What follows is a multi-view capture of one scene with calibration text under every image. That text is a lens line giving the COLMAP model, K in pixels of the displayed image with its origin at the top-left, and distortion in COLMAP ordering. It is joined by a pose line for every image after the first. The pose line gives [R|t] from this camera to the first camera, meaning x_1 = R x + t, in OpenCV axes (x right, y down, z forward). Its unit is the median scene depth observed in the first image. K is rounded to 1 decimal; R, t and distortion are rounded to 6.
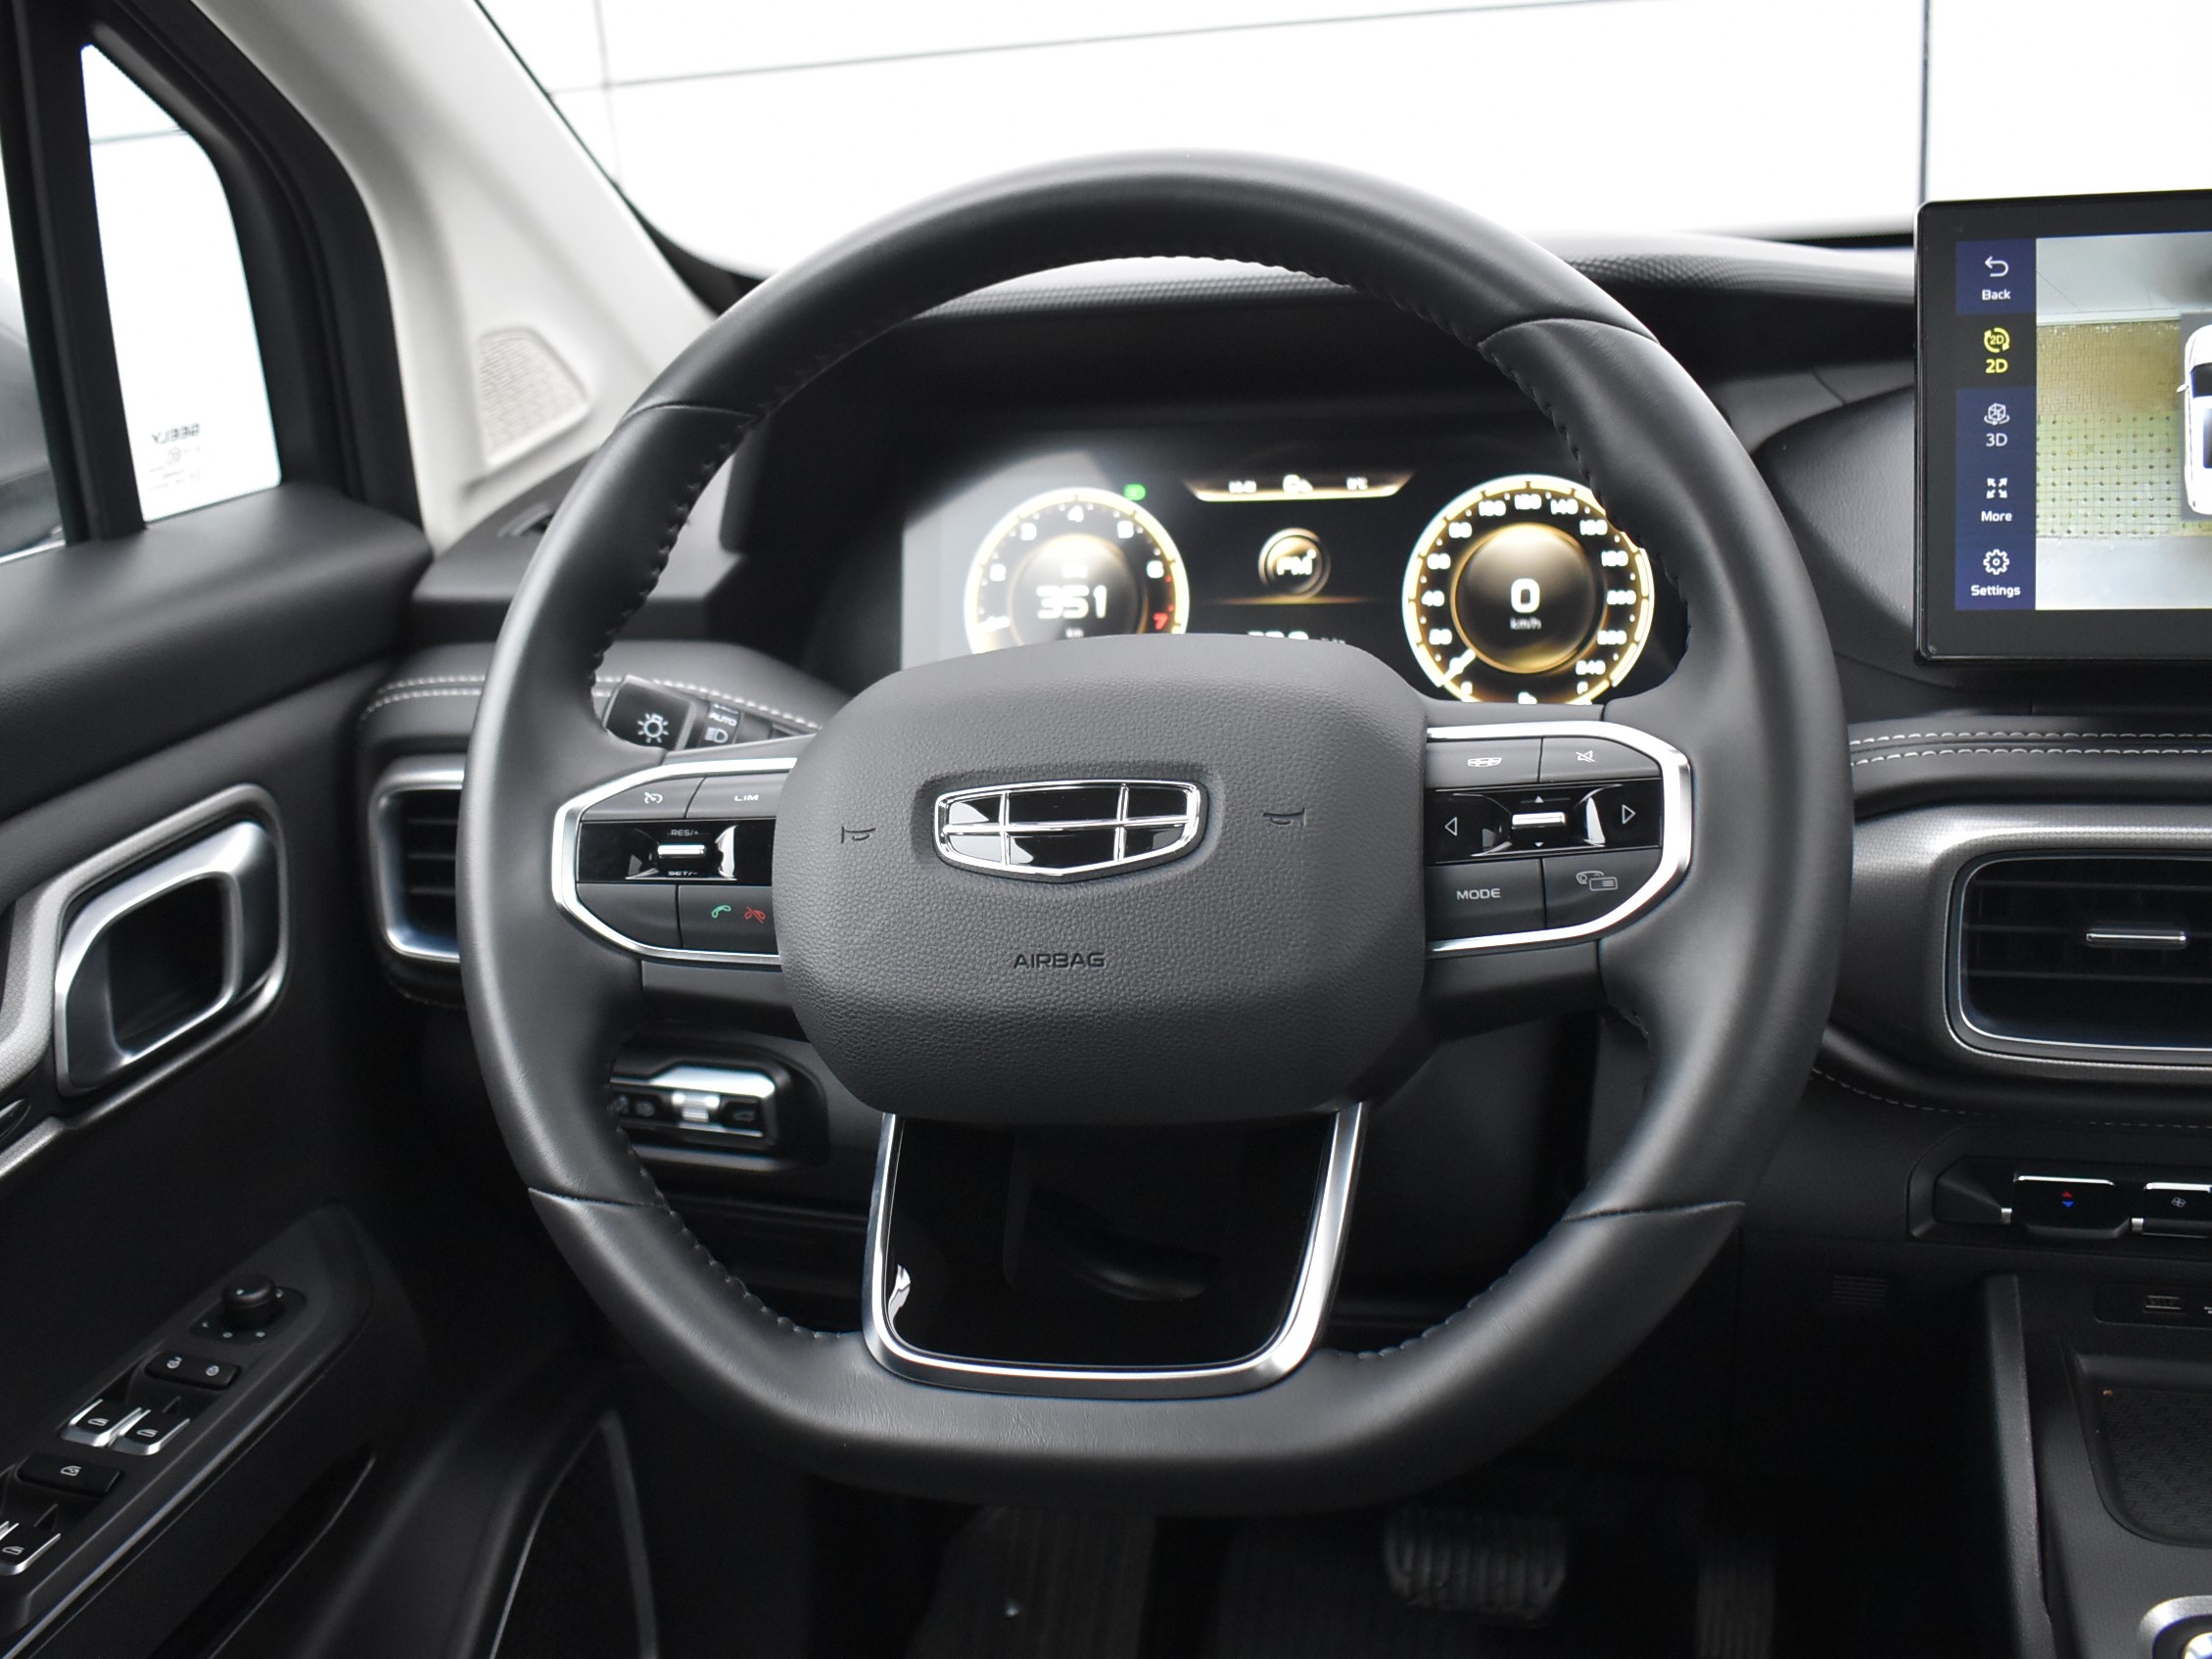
lens RADIAL K [[2020.8, 0, 1106.0], [0, 2020.8, 829.5], [0, 0, 1]] dist [-0.089742, 0.006190]
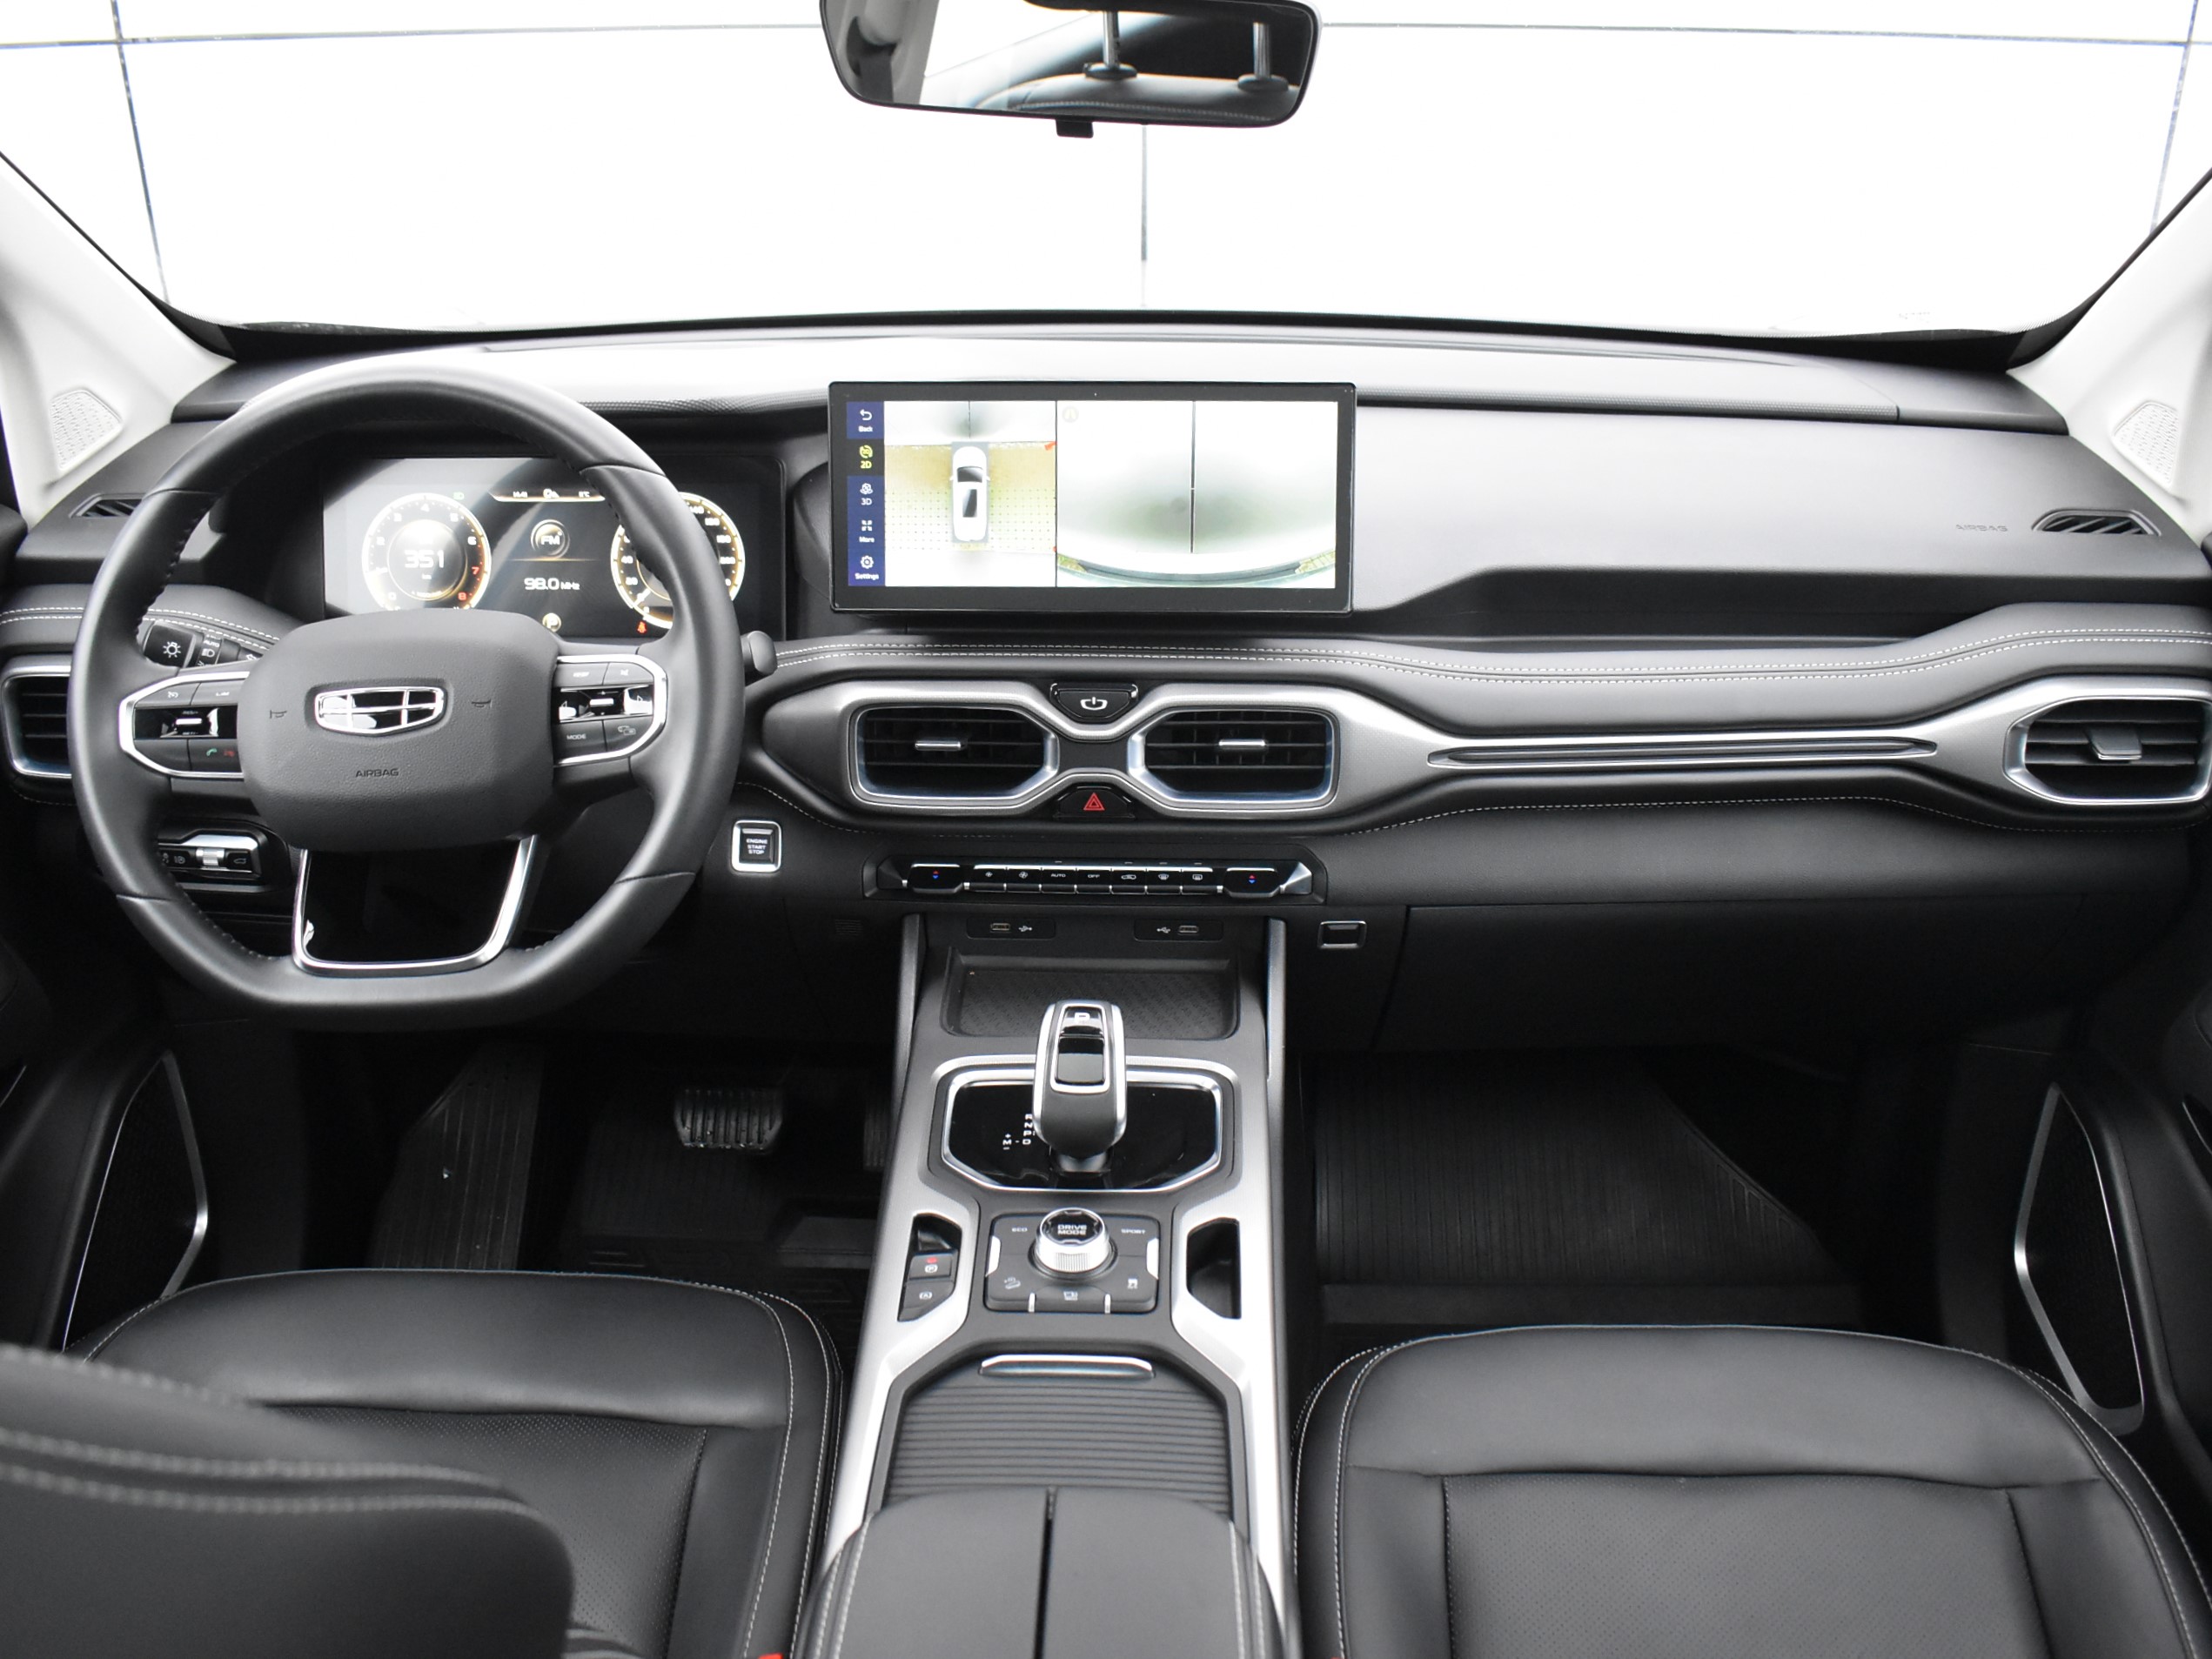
lens RADIAL K [[1840.1, 0, 1105.7], [0, 1840.1, 773.0], [0, 0, 1]] dist [-0.098781, 0.008458]
pose [[0.968713, -0.030379, 0.246316, 0.201775], [0.008445, 0.995940, 0.089622, -0.080243], [-0.248038, -0.084738, 0.965037, -0.829779]]
